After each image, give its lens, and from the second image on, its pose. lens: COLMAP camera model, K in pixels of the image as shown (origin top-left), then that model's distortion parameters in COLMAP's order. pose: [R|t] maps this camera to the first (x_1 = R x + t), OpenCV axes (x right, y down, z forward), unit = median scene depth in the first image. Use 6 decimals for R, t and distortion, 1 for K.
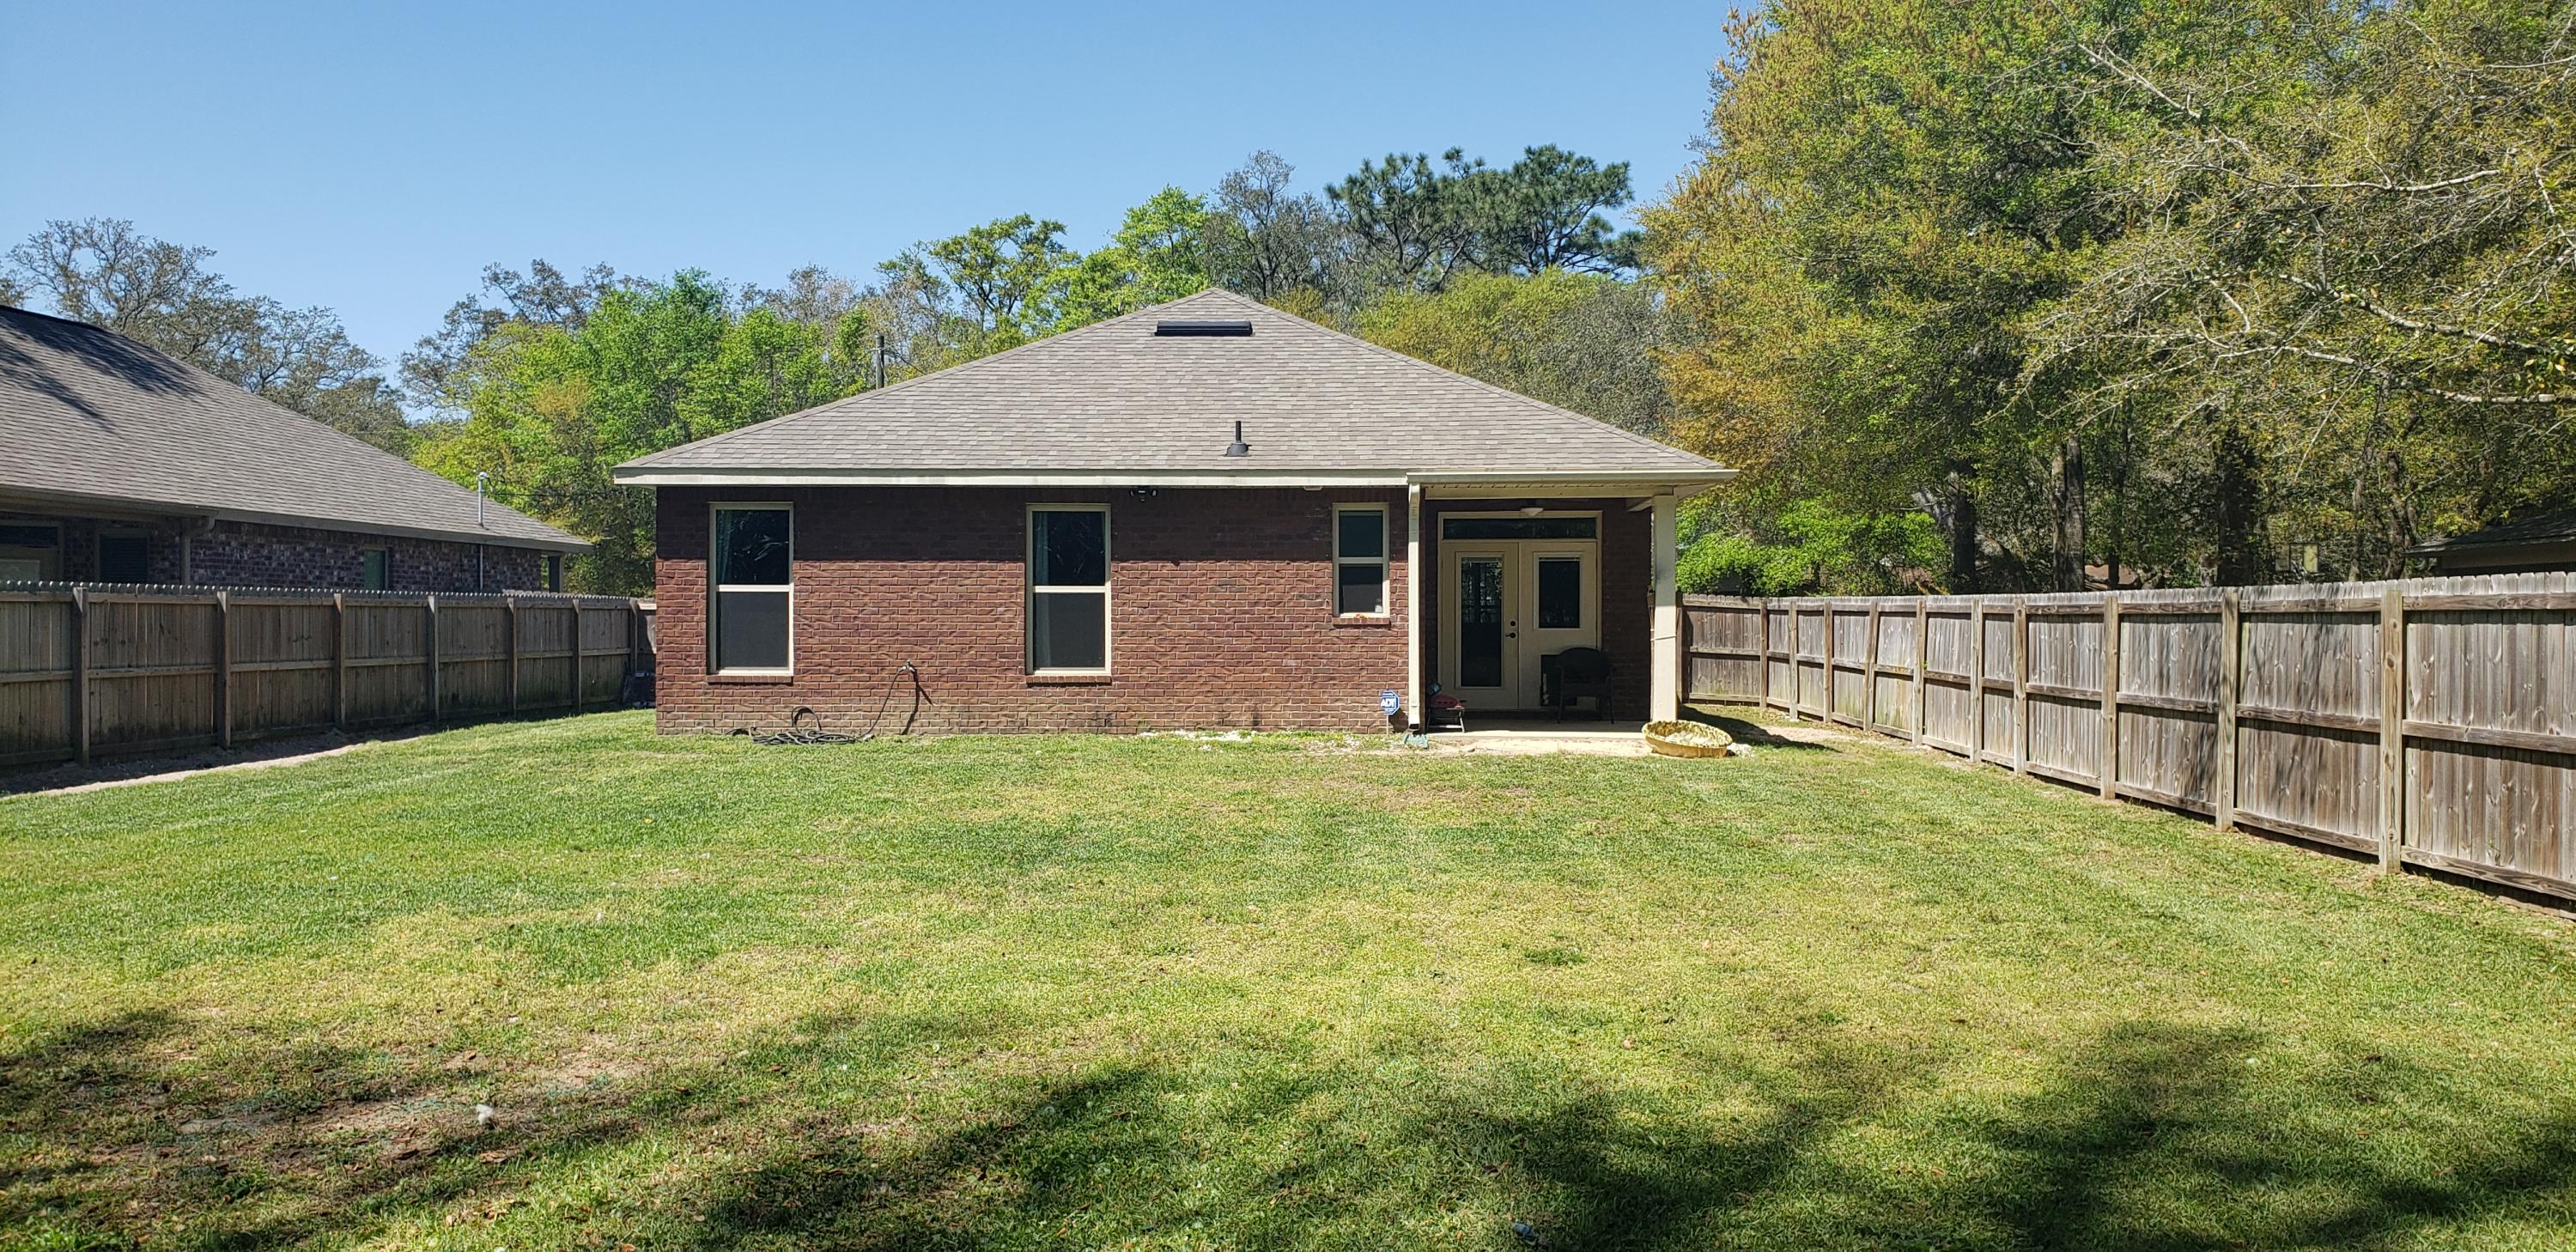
lens RADIAL K [[2008.0, 0, 1315.7], [0, 2008.0, 629.4], [0, 0, 1]] dist [0.086555, -0.125506]
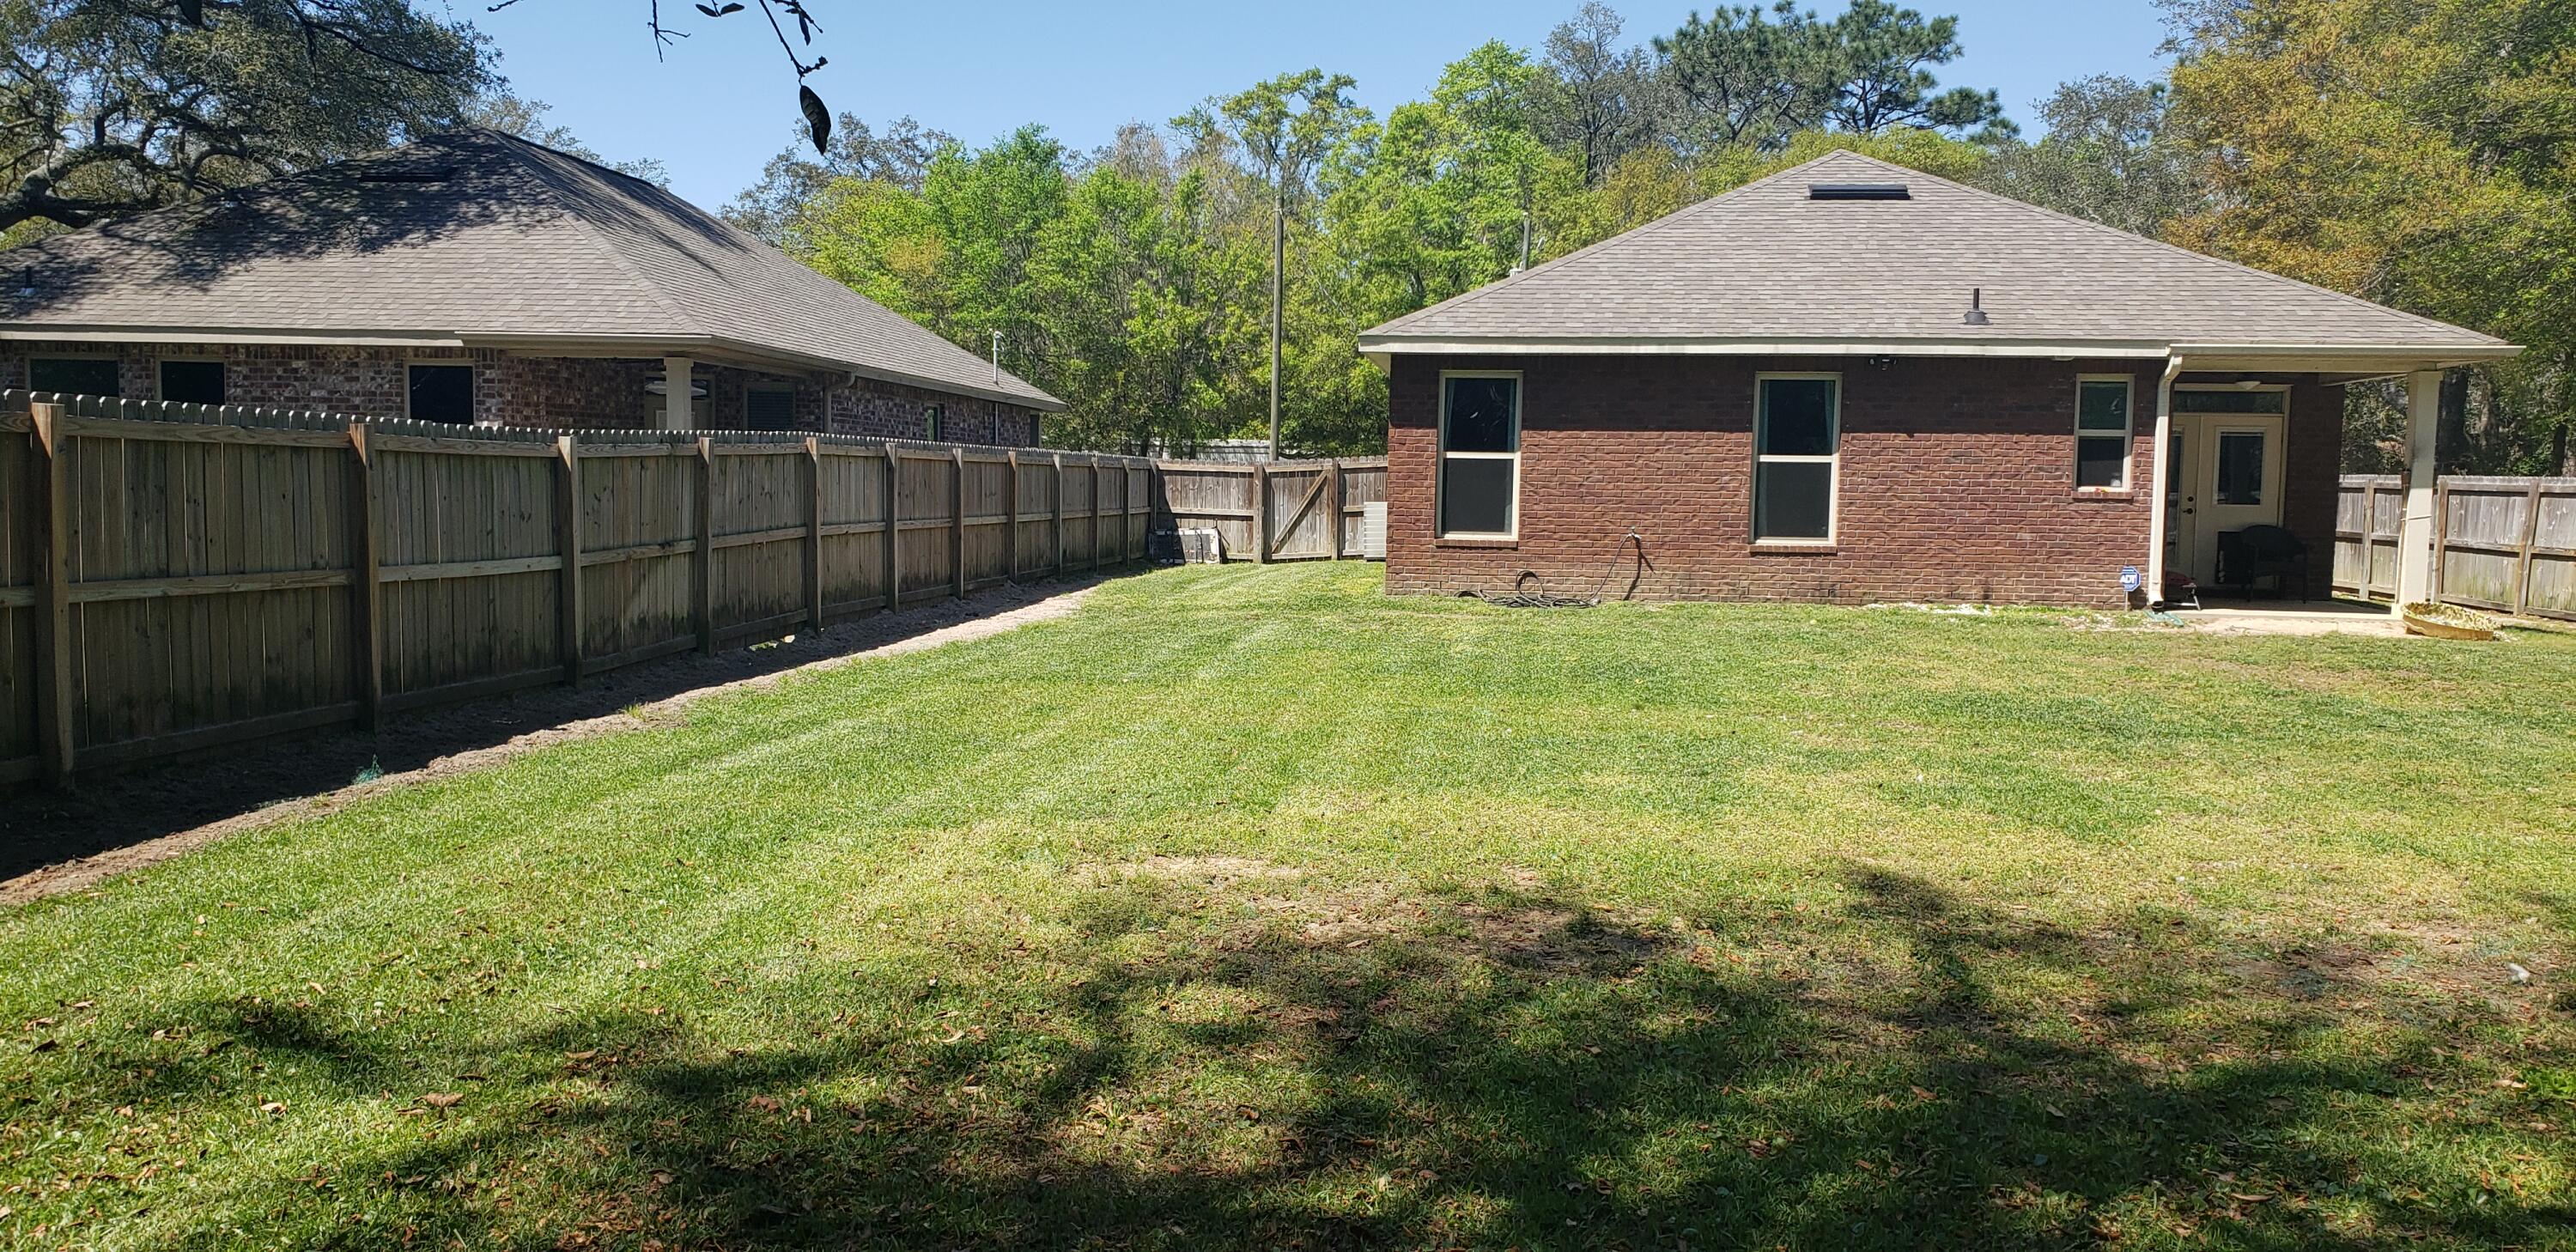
lens RADIAL K [[2008.0, 0, 1331.8], [0, 2008.0, 641.5], [0, 0, 1]] dist [0.086555, -0.125506]
pose [[0.998085, 0.021767, -0.057909, -0.260154], [-0.017404, 0.997046, 0.074807, -0.000522], [0.059366, -0.073656, 0.995515, -0.015880]]
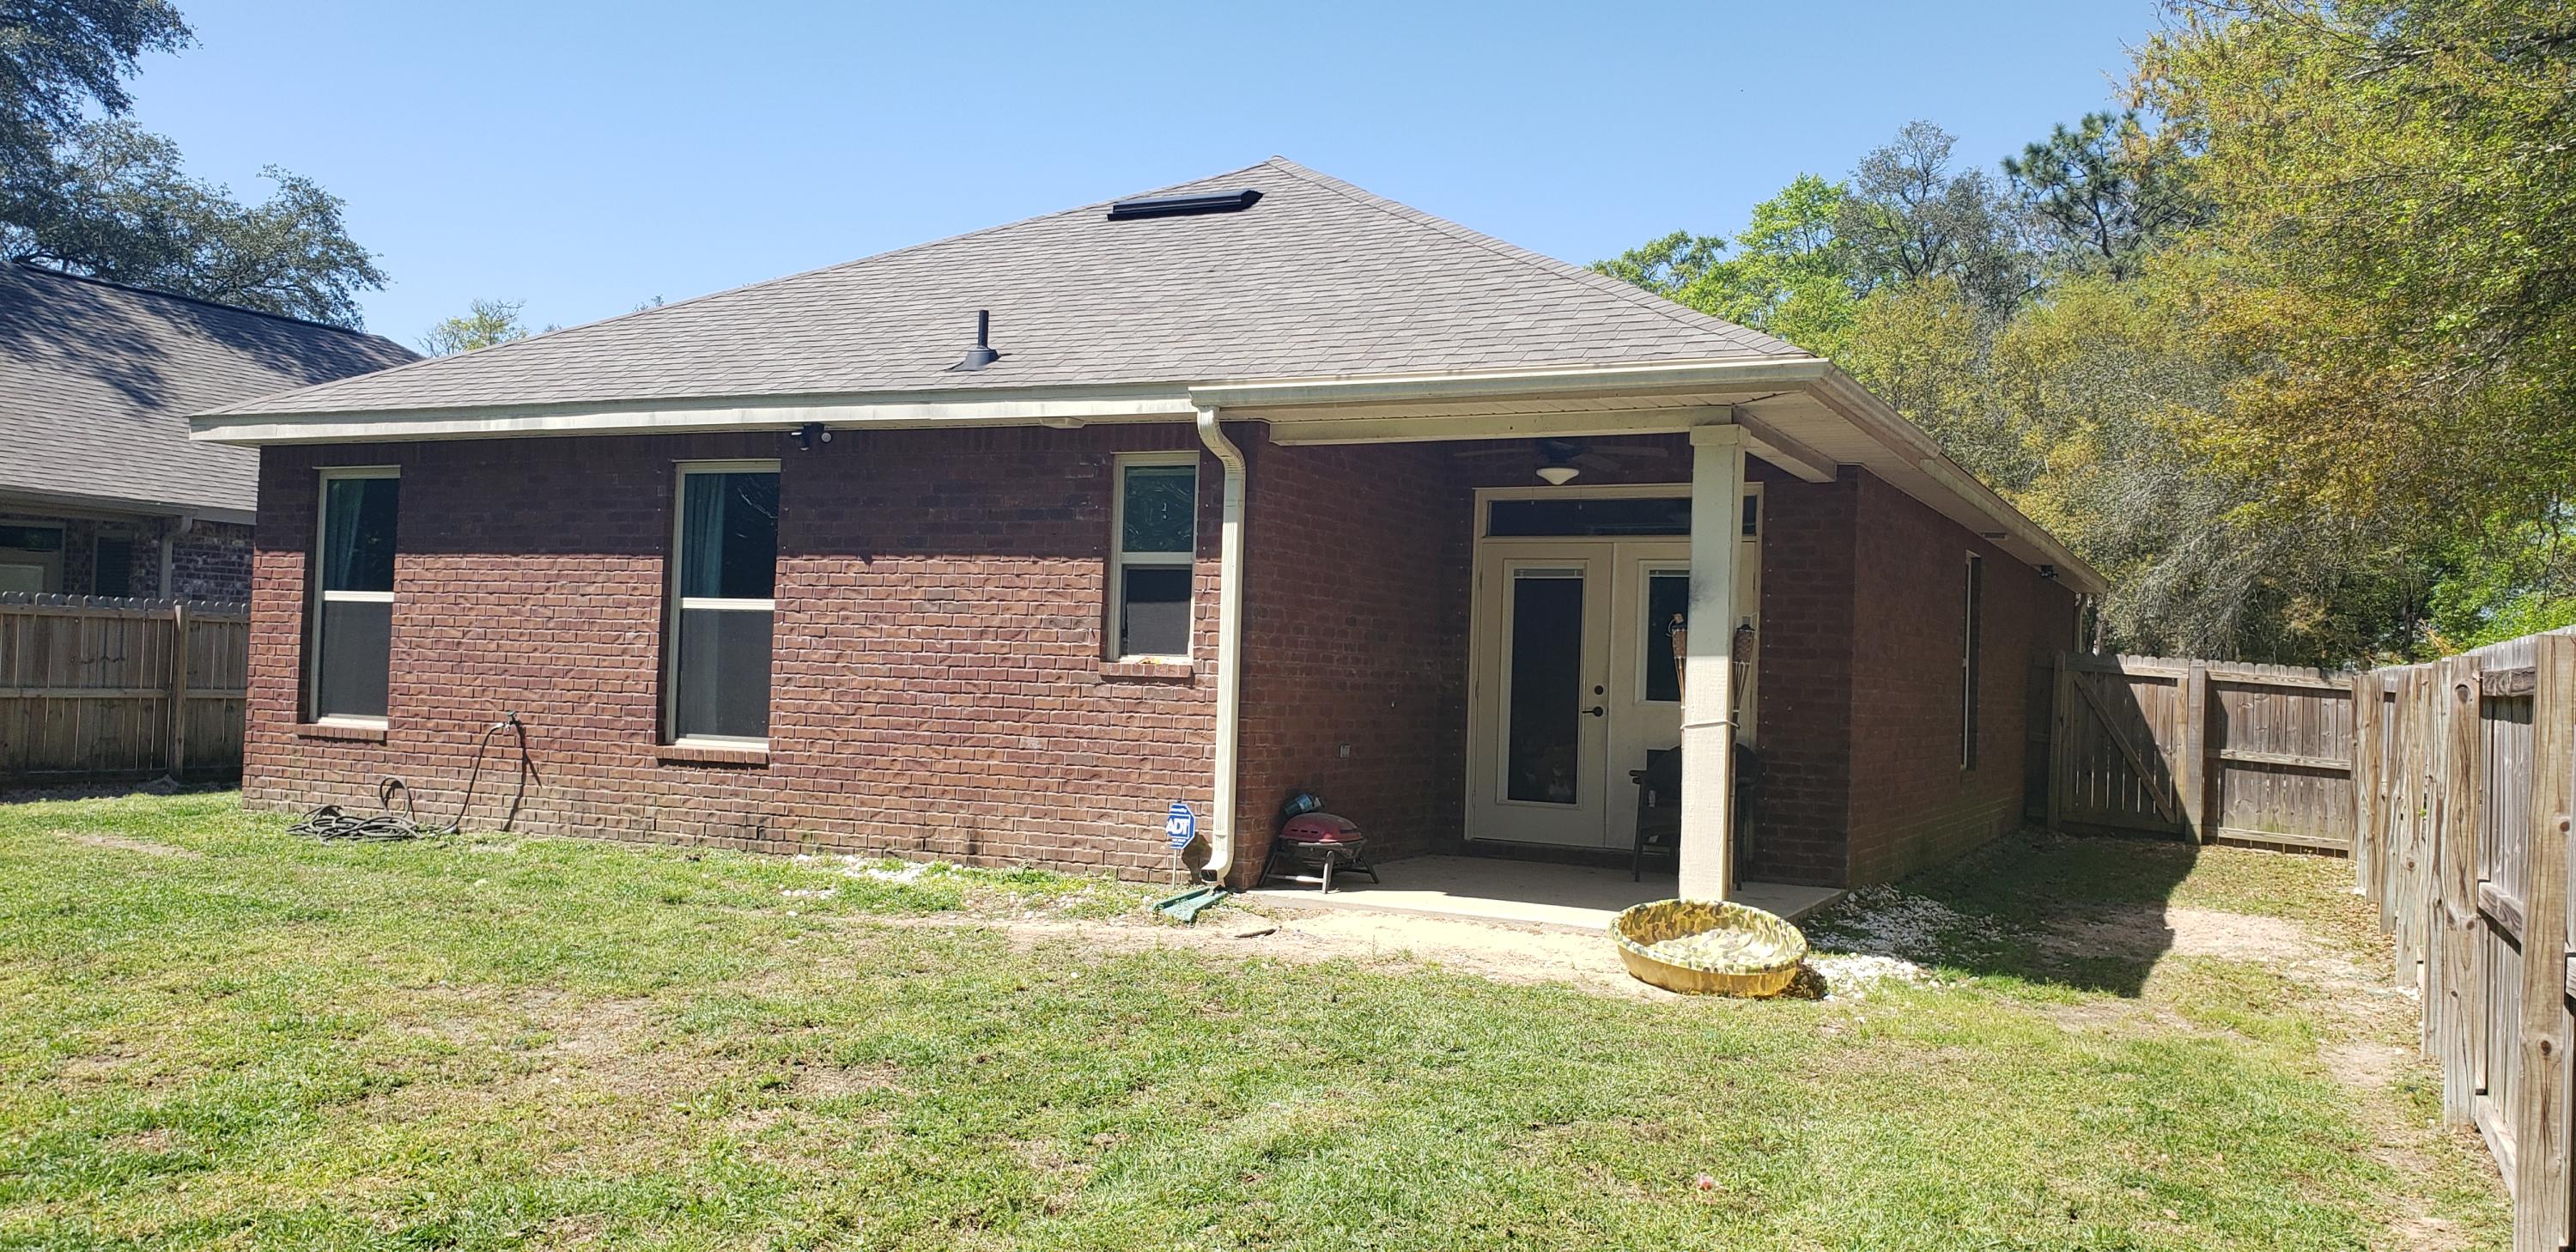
lens RADIAL K [[2008.0, 0, 1319.4], [0, 2008.0, 614.7], [0, 0, 1]] dist [0.086555, -0.125506]
pose [[0.916448, 0.017161, -0.399786, 0.246192], [-0.034033, 0.998803, -0.035141, -0.001533], [0.398705, 0.045811, 0.915934, 0.465061]]
